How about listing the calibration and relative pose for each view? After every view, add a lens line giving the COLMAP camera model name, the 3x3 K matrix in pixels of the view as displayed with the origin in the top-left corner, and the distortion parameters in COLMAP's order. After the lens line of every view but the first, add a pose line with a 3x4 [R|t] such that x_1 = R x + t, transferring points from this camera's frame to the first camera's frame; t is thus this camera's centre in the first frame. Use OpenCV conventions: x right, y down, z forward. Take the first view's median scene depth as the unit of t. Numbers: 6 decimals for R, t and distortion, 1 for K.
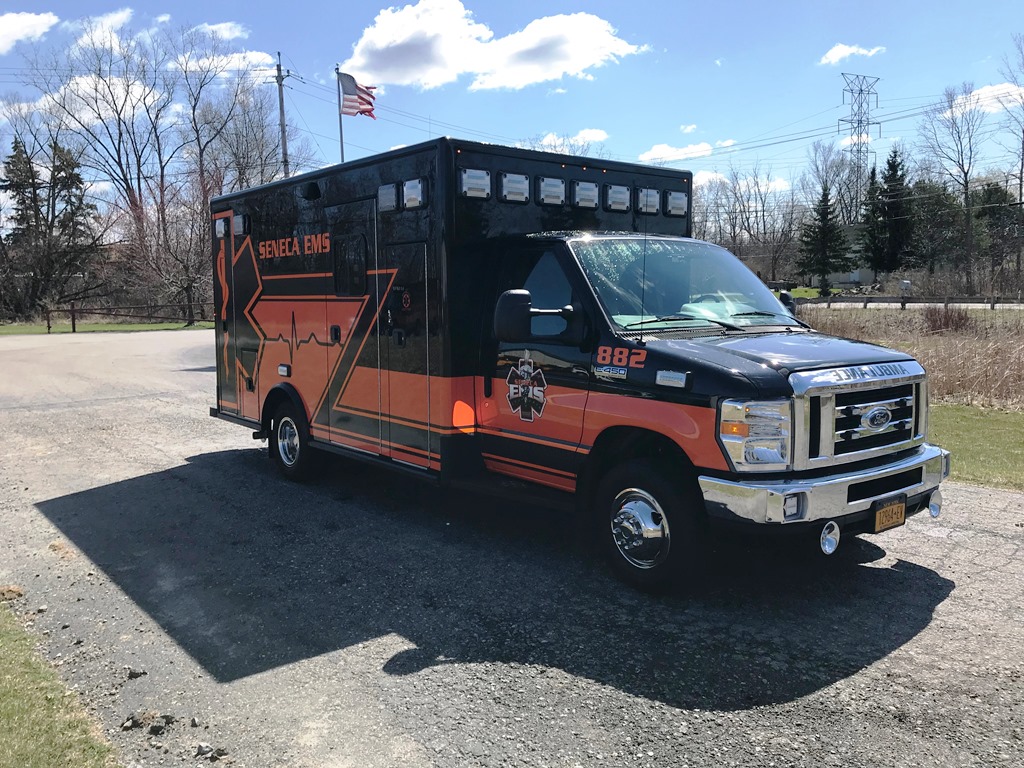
lens RADIAL K [[841.2, 0, 512.0], [0, 841.2, 384.0], [0, 0, 1]] dist [0.028437, 0.005210]
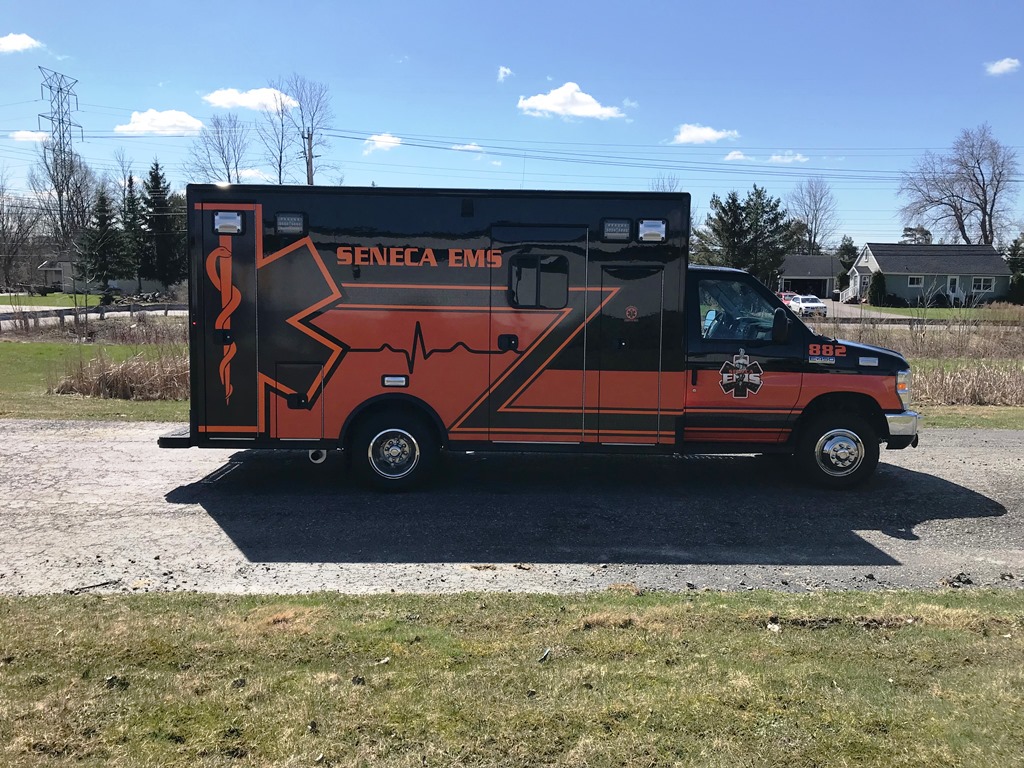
lens RADIAL K [[841.8, 0, 512.0], [0, 841.8, 384.0], [0, 0, 1]] dist [0.016231, 0.000663]
pose [[0.620617, -0.056771, 0.782056, -1.427862], [0.063024, 0.997760, 0.022416, -0.039453], [-0.781577, 0.035377, 0.622805, 0.425222]]
